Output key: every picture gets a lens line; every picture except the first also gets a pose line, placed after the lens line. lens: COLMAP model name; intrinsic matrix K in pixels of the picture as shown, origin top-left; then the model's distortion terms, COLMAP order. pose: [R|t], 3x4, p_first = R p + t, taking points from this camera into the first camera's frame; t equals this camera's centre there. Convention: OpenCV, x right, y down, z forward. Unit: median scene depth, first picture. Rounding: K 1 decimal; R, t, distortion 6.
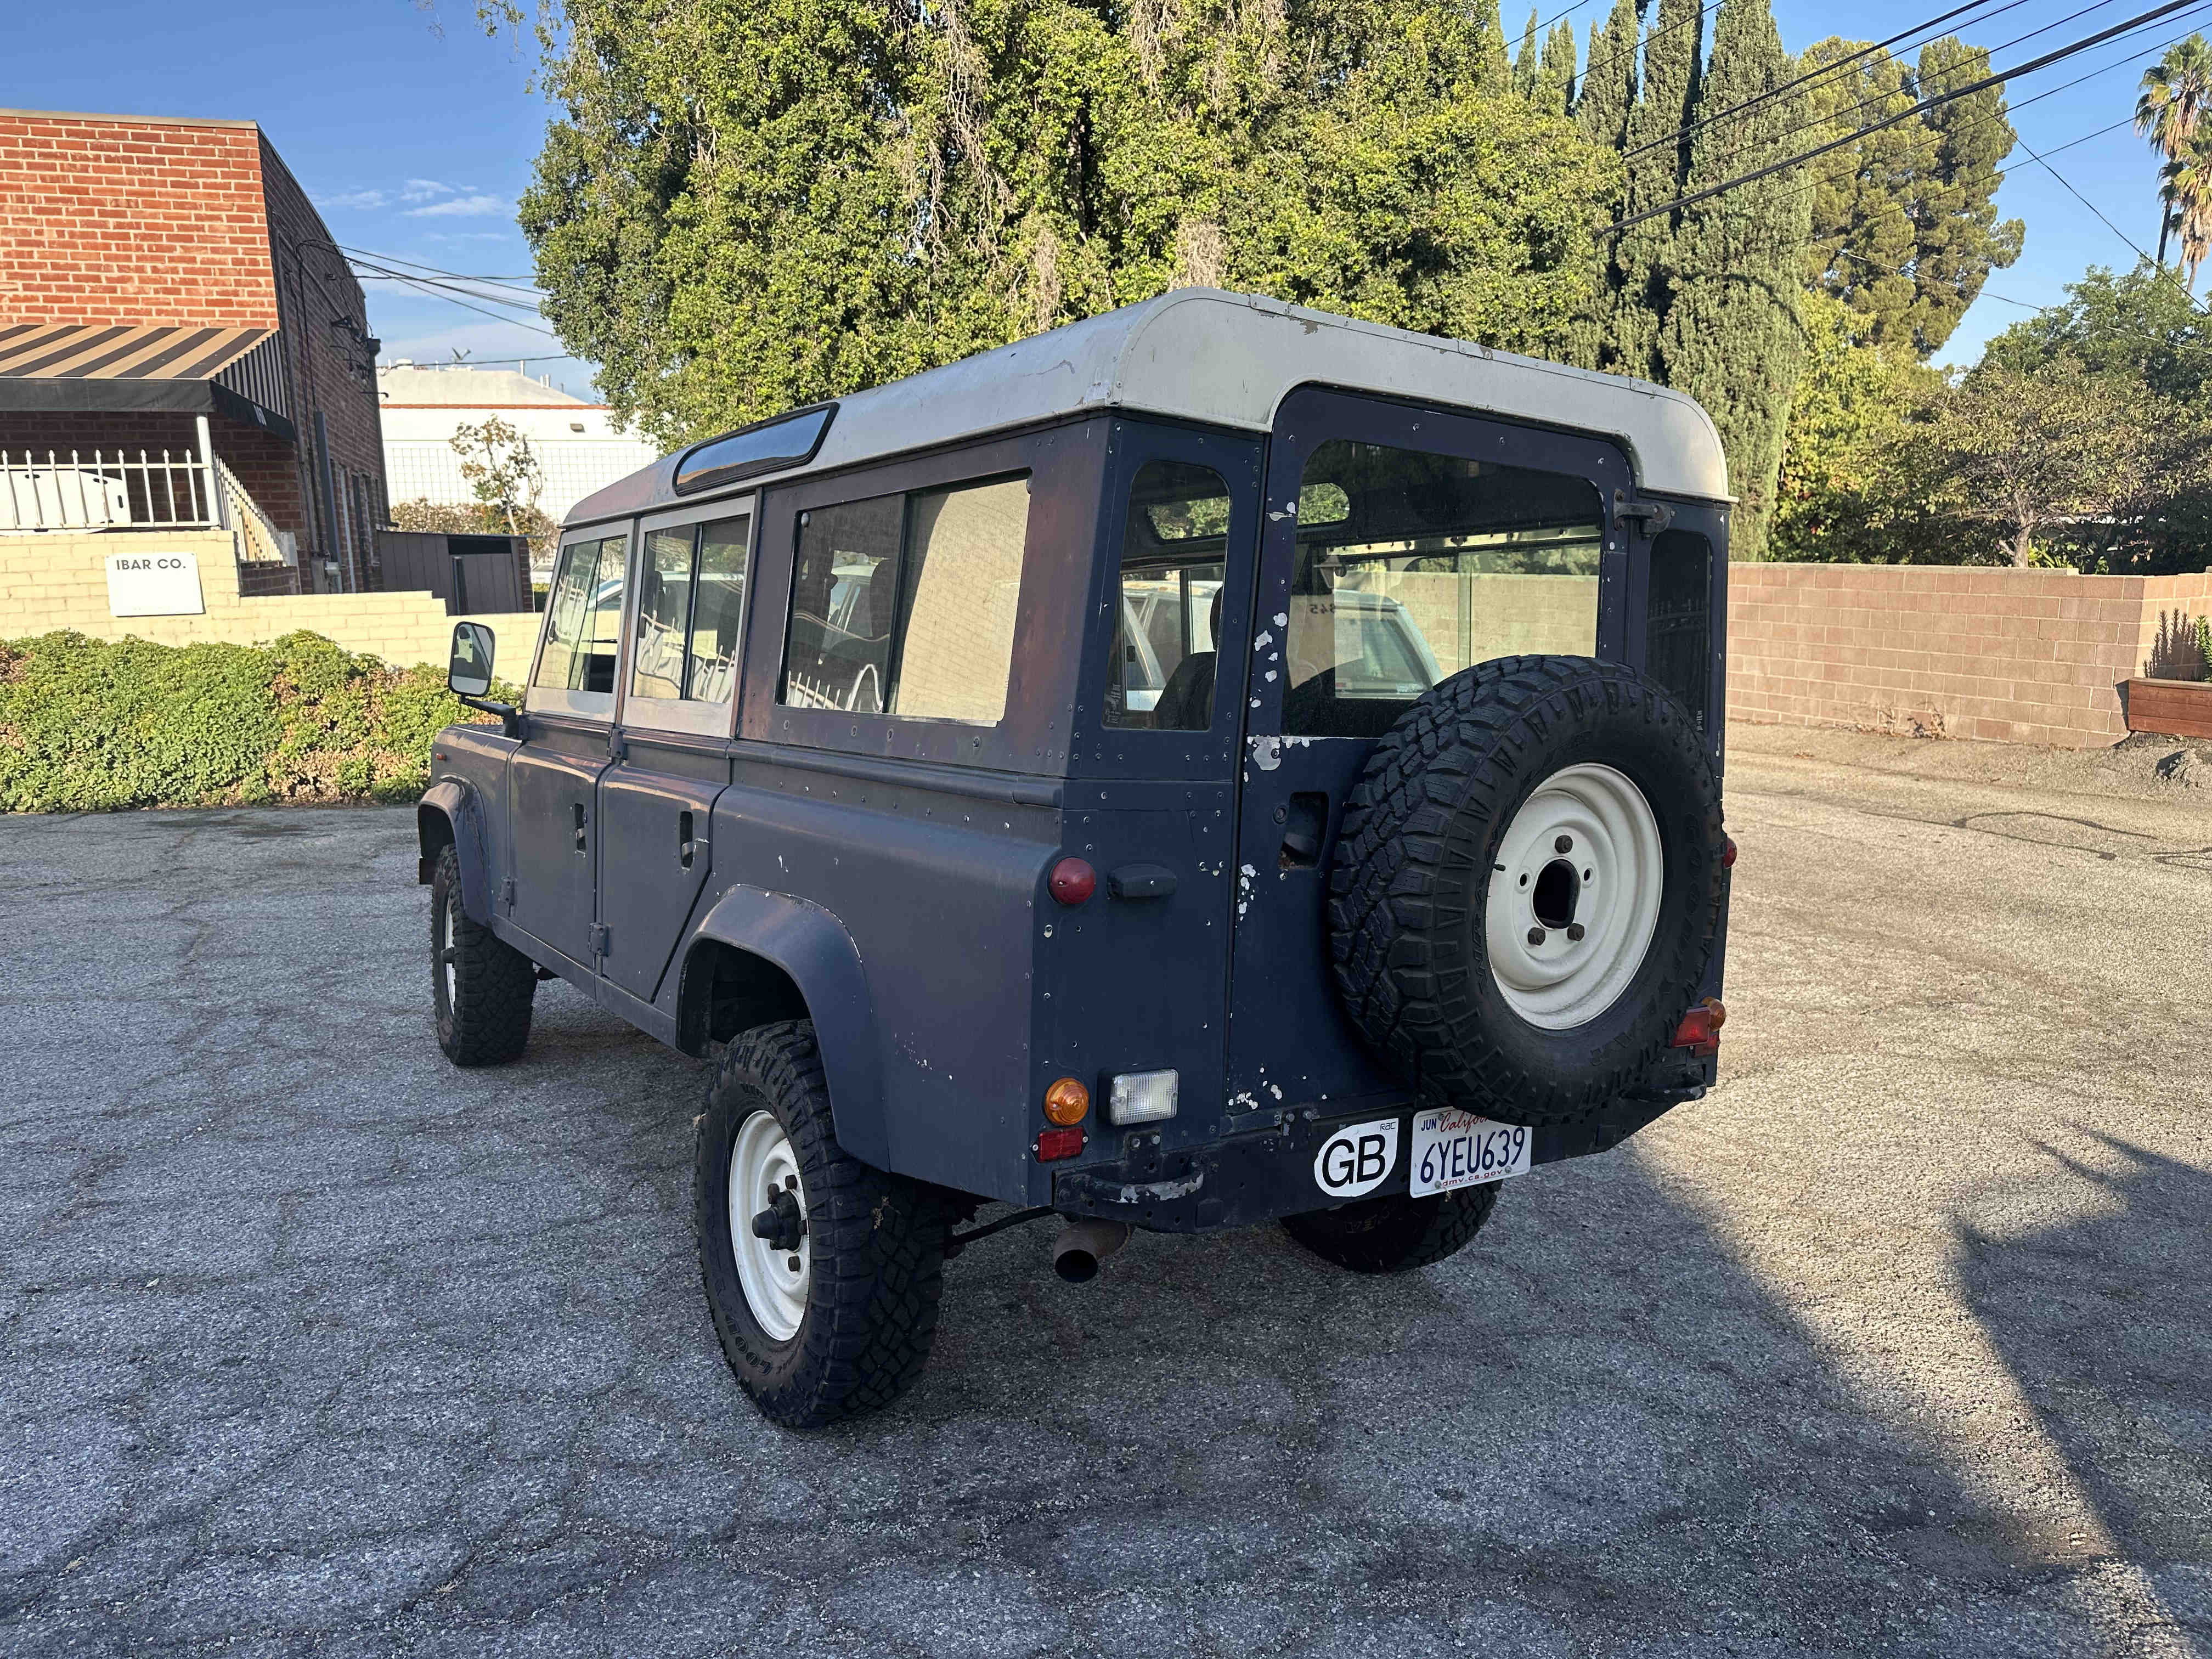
lens RADIAL K [[1544.2, 0, 1109.1], [0, 1544.2, 880.5], [0, 0, 1]] dist [0.006801, -0.004244]
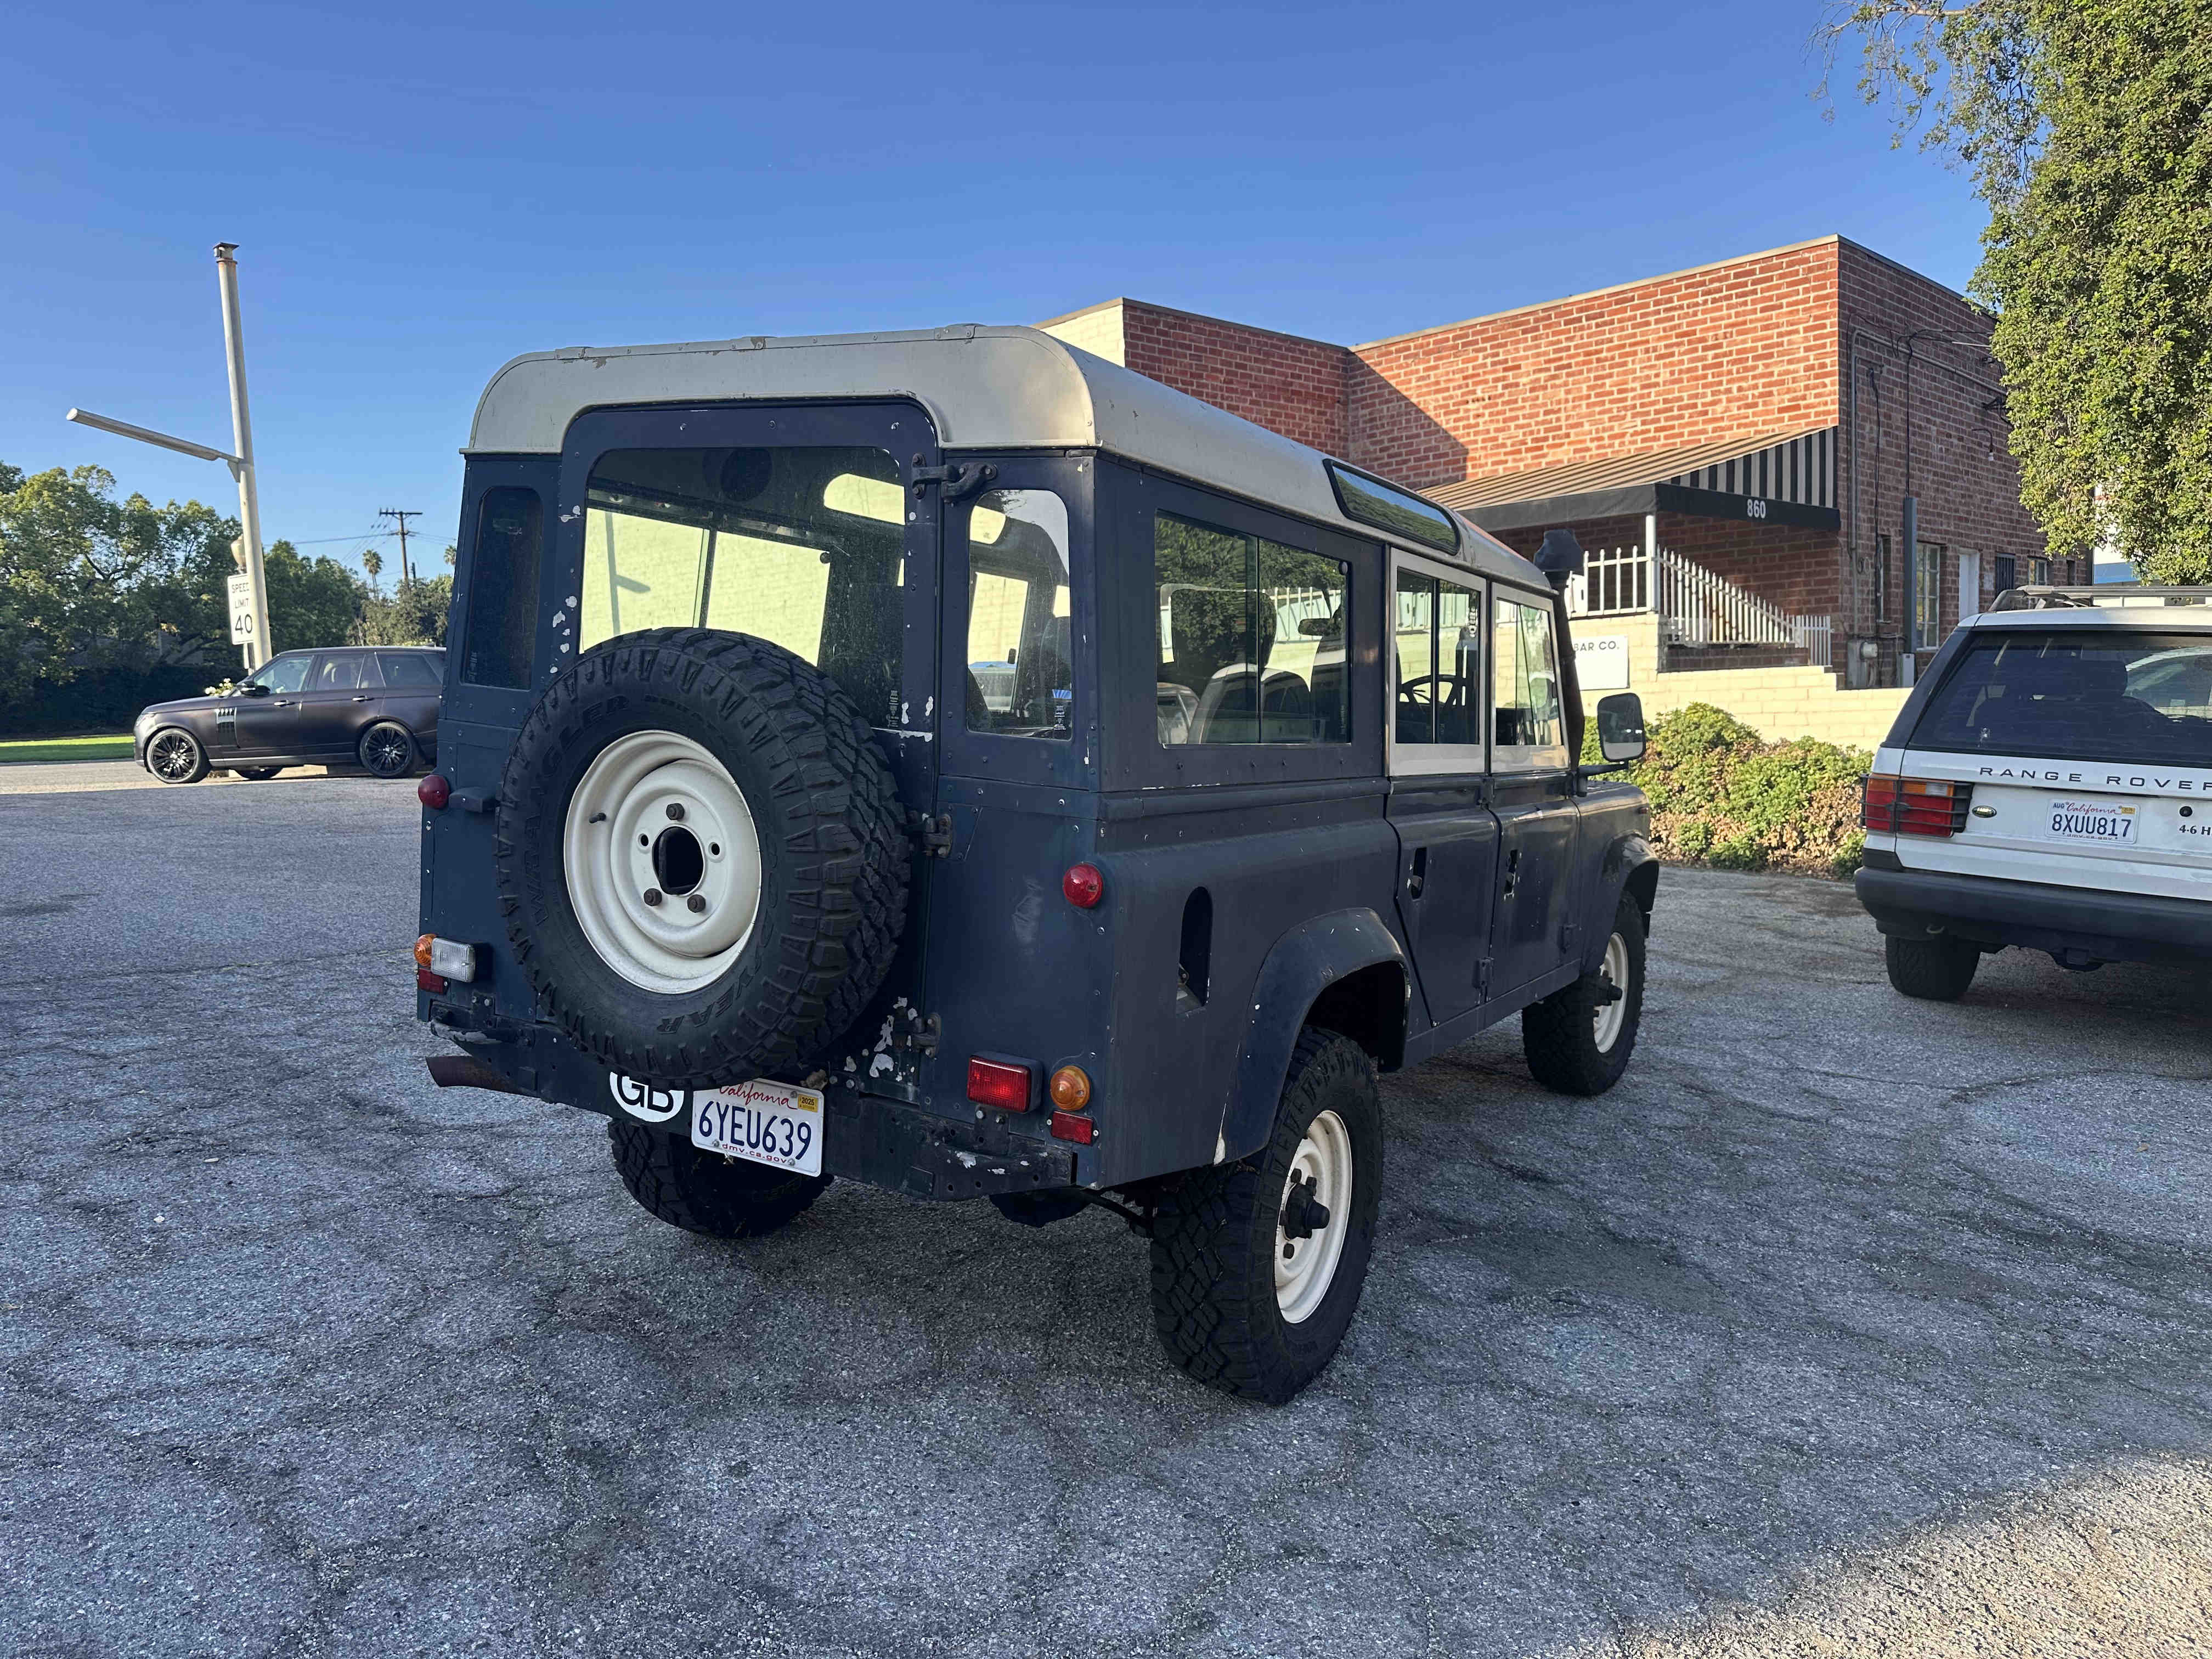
lens RADIAL K [[1544.2, 0, 1109.1], [0, 1544.2, 880.5], [0, 0, 1]] dist [0.006801, -0.004244]
pose [[0.448372, 0.109869, -0.887069, 0.218491], [-0.165224, 0.985503, 0.038547, -0.010688], [0.878444, 0.129281, 0.460025, 0.130009]]
